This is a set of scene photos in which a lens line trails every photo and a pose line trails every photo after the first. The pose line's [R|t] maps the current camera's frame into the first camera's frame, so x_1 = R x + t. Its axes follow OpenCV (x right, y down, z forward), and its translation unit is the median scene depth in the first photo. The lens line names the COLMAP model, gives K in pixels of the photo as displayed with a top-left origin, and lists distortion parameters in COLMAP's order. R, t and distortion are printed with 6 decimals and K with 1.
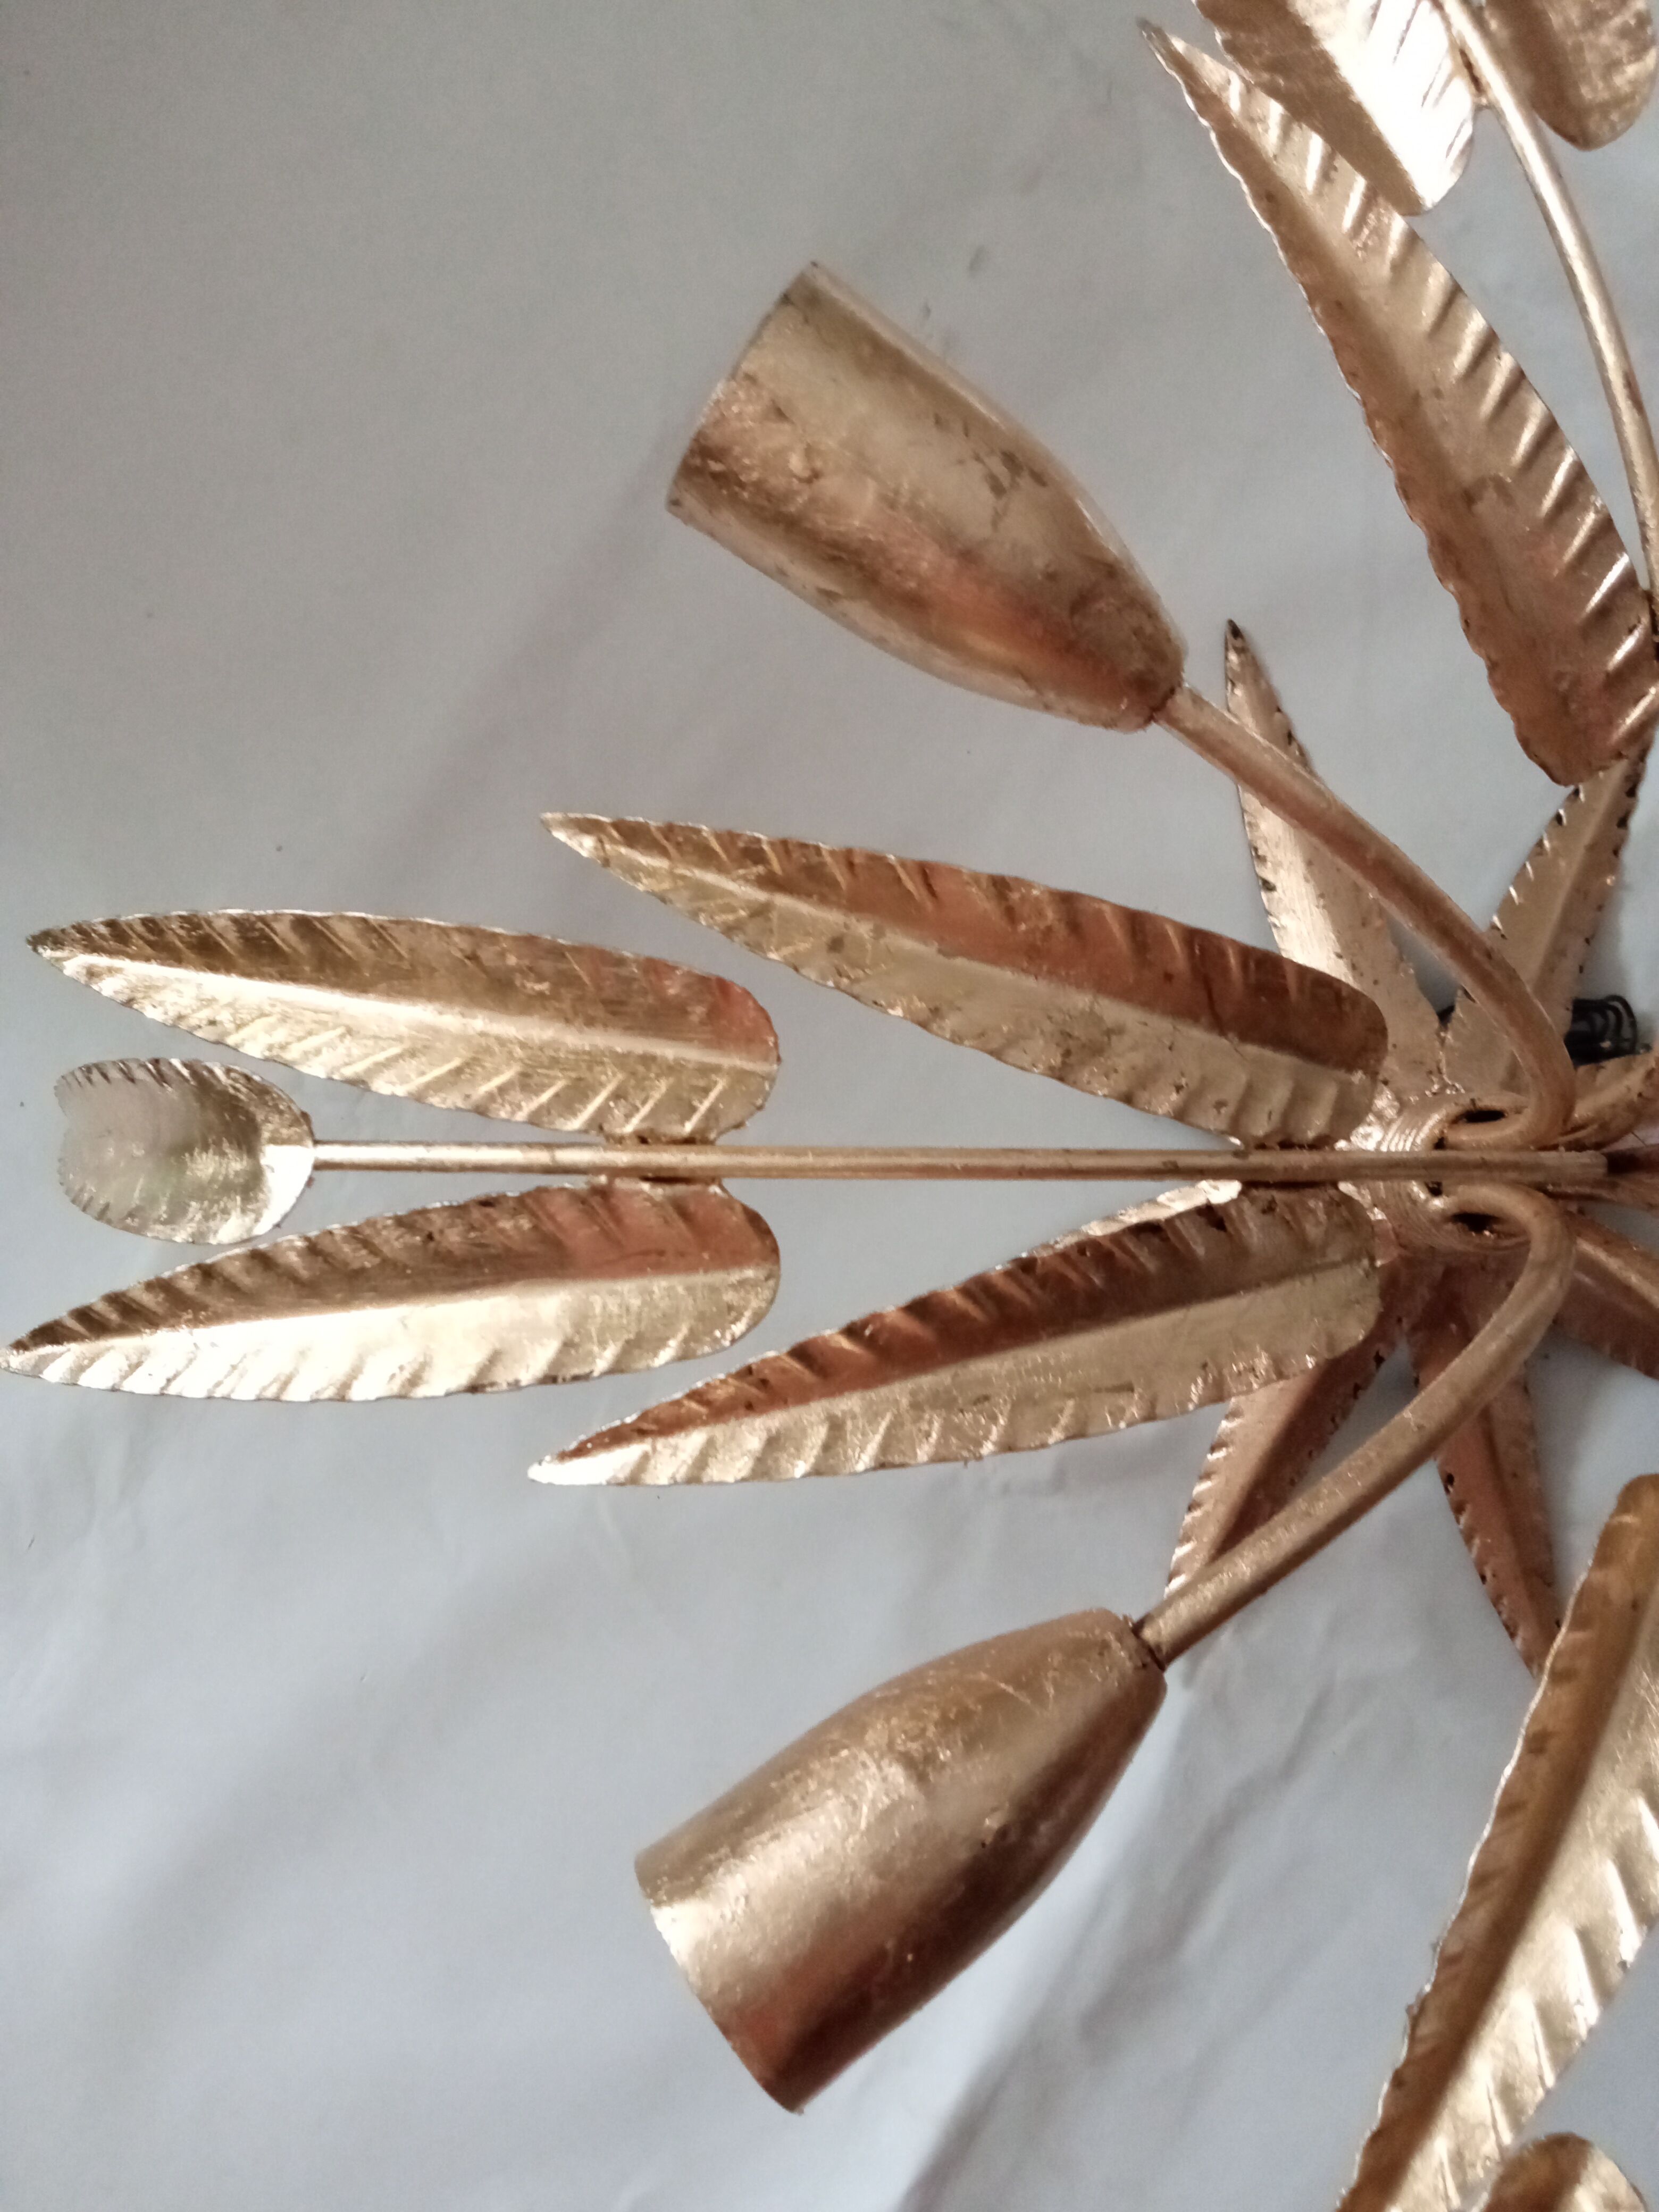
lens RADIAL K [[1743.0, 0, 824.8], [0, 1743.0, 1097.8], [0, 0, 1]] dist [0.013001, 0.004911]
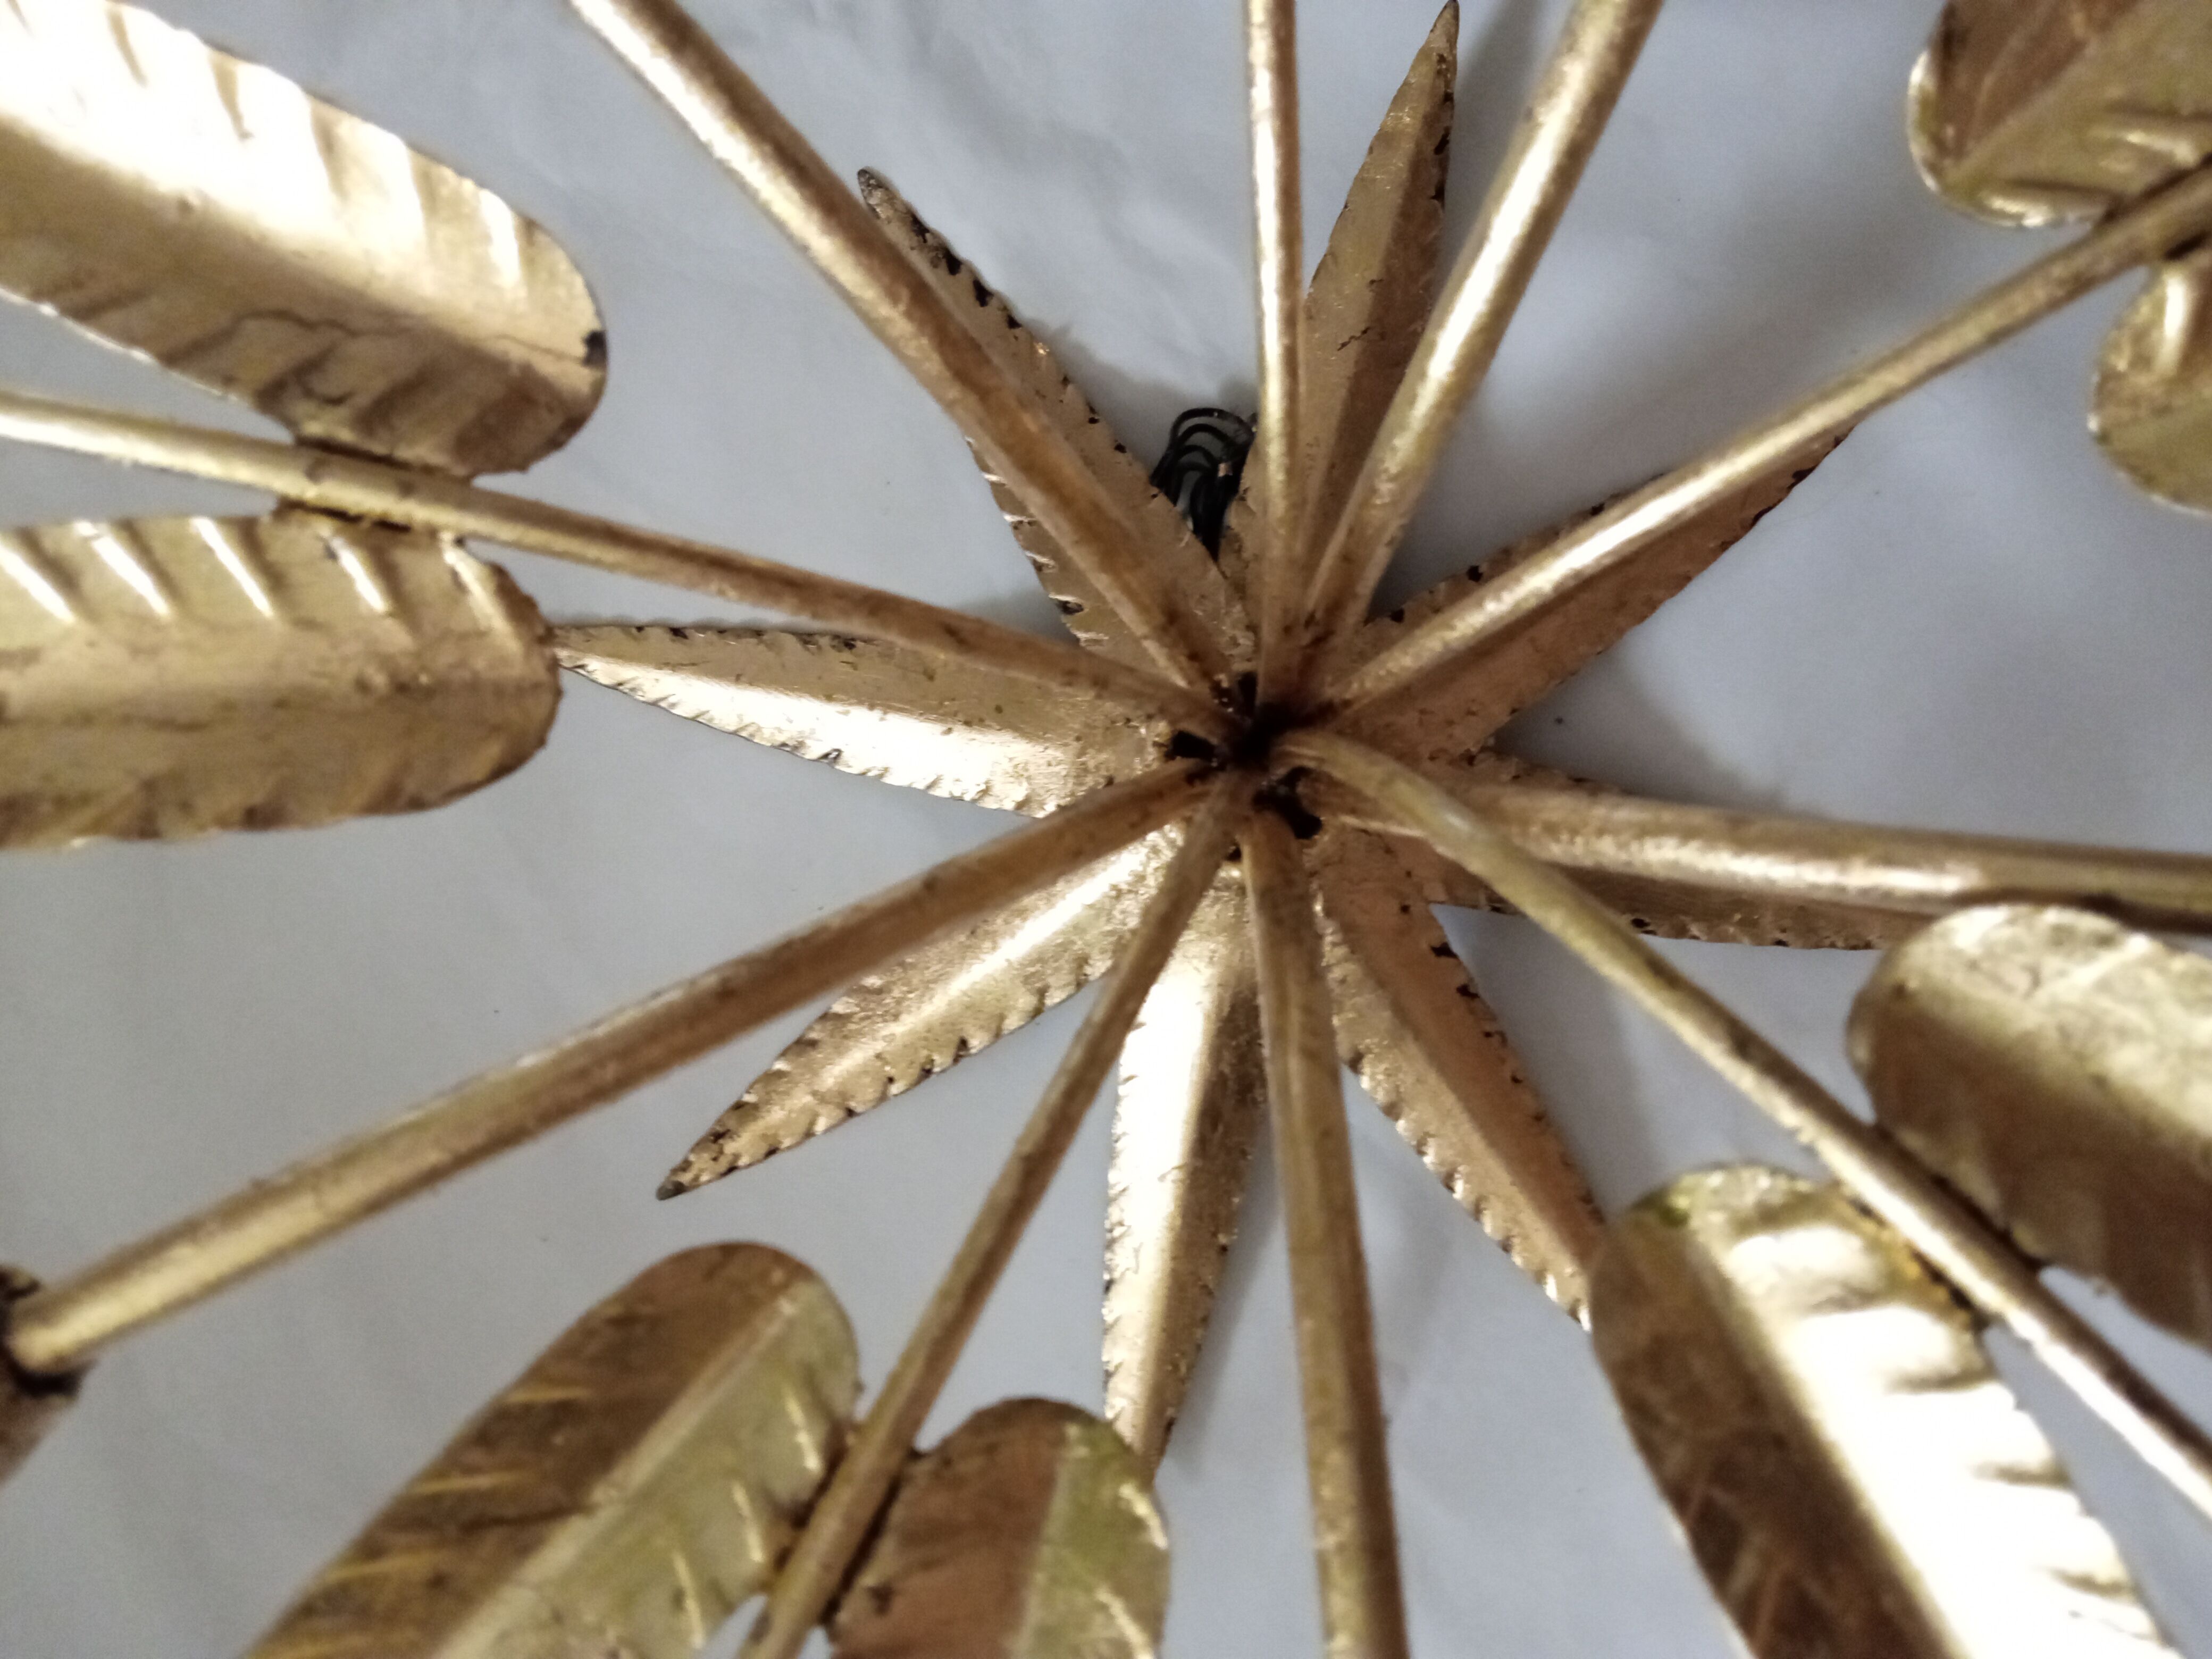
lens RADIAL K [[1743.0, 0, 1115.6], [0, 1743.0, 829.5], [0, 0, 1]] dist [0.013001, 0.004911]
pose [[0.474512, -0.879246, -0.042010, 0.320449], [0.879788, 0.475267, -0.009678, 0.008916], [0.028476, -0.032368, 0.999070, 0.251920]]
